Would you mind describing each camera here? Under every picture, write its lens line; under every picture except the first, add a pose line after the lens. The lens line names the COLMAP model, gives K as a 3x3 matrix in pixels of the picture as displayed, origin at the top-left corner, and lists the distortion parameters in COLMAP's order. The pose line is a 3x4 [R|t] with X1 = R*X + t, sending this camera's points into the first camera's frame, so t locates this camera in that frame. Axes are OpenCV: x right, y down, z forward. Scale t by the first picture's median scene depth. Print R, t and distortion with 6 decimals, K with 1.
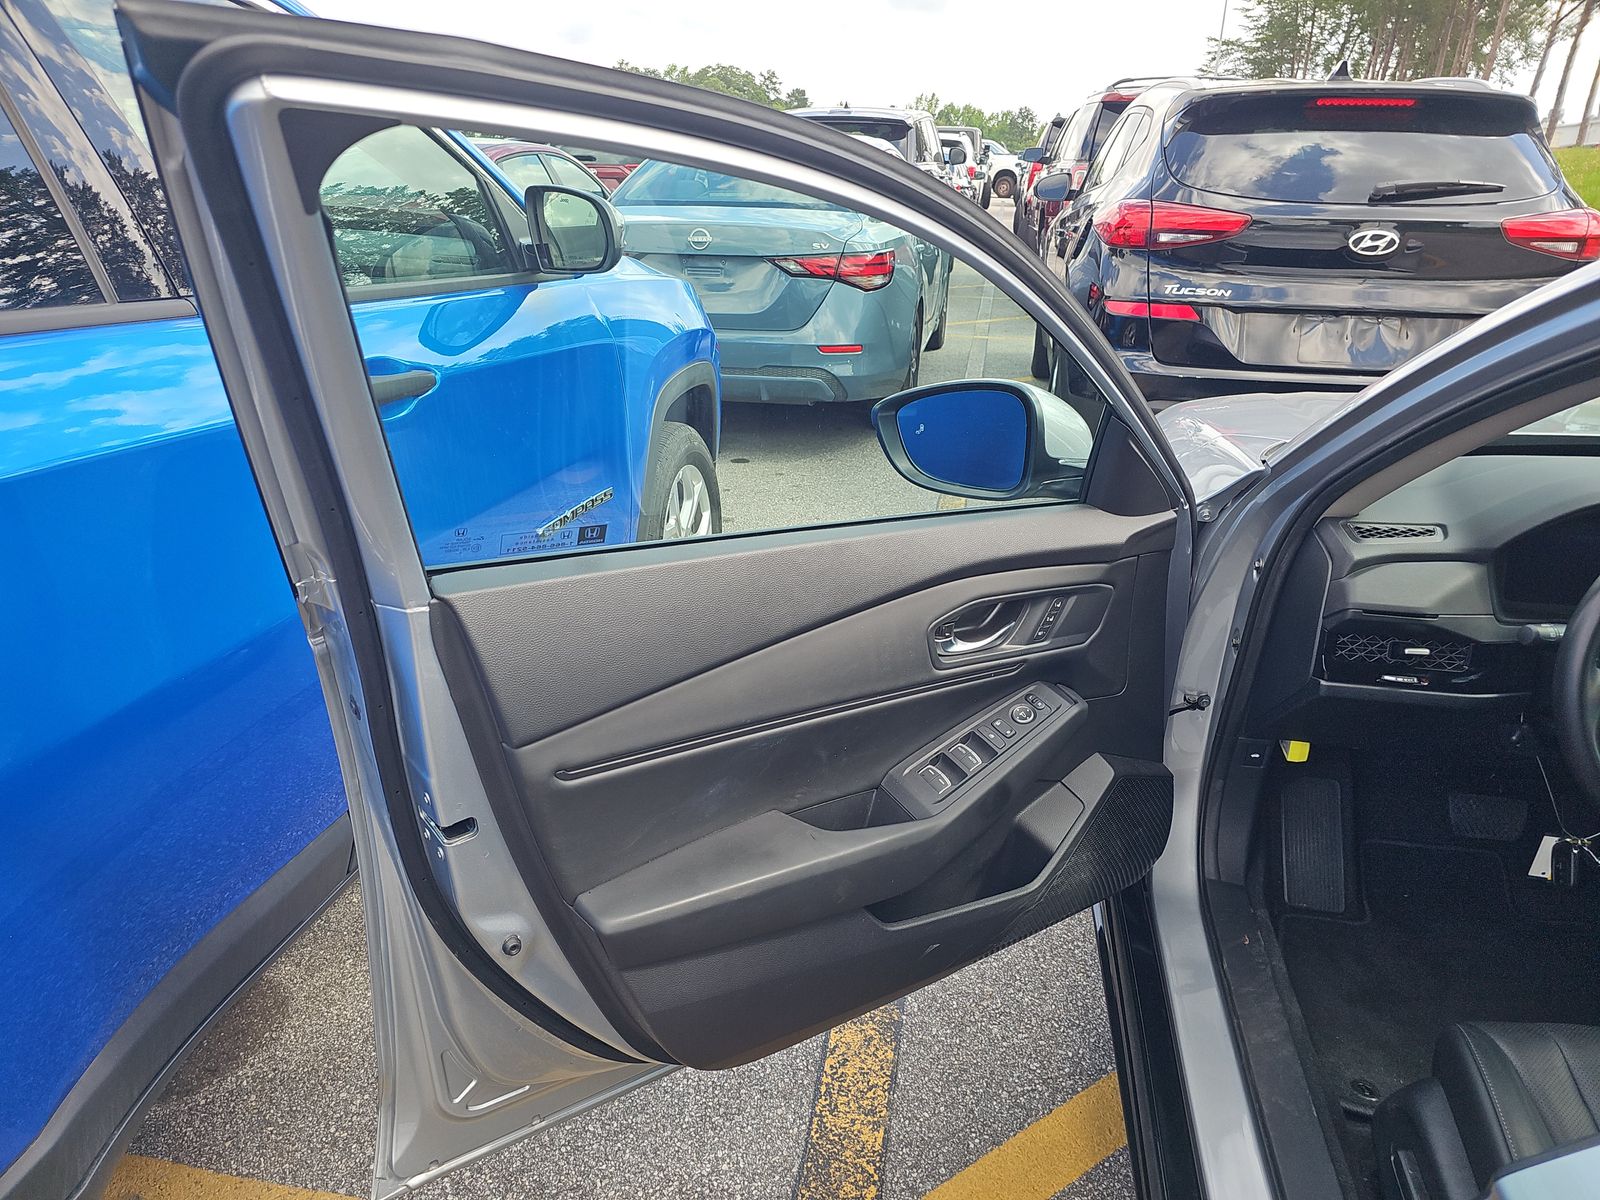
lens RADIAL K [[1080.1, 0, 800.0], [0, 1080.1, 600.0], [0, 0, 1]] dist [0.084977, -0.107793]
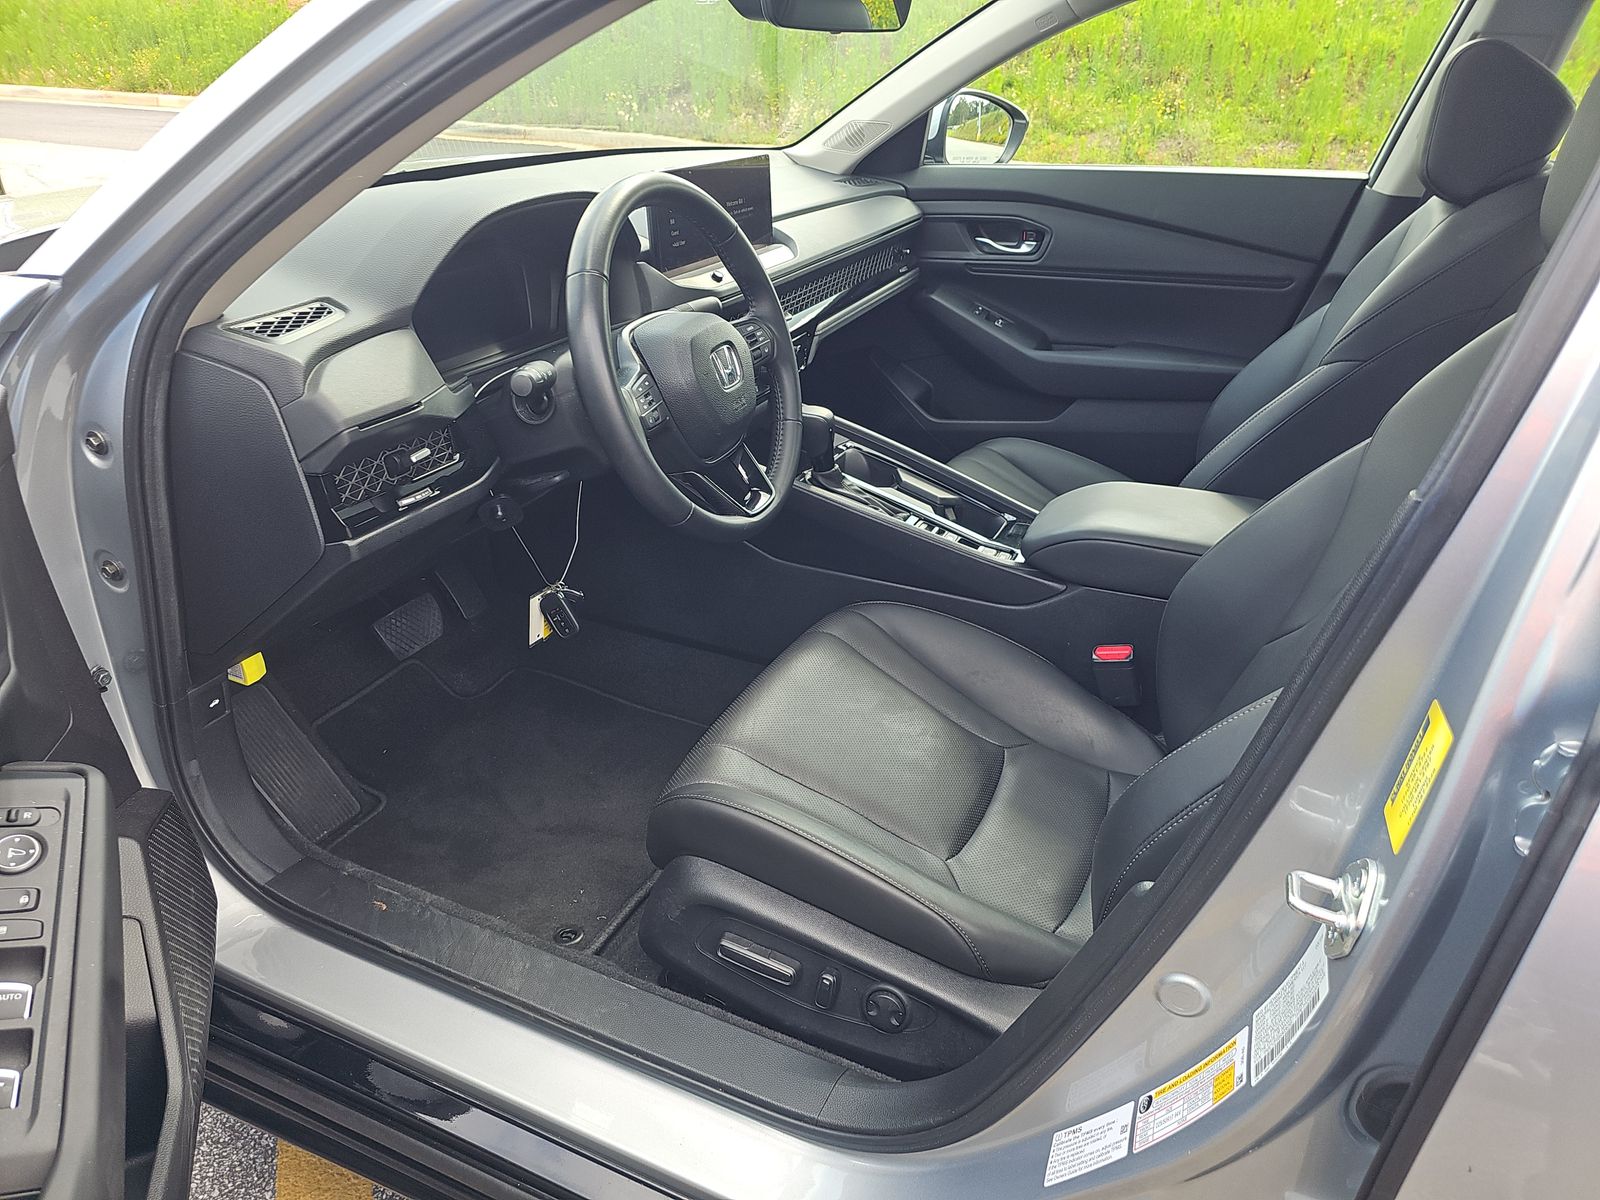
lens RADIAL K [[1080.1, 0, 800.0], [0, 1080.1, 600.0], [0, 0, 1]] dist [0.084977, -0.107793]
pose [[0.243946, -0.456657, 0.855544, -0.079171], [0.347258, 0.864832, 0.362598, -0.049267], [-0.905484, 0.208640, 0.369550, 0.472307]]
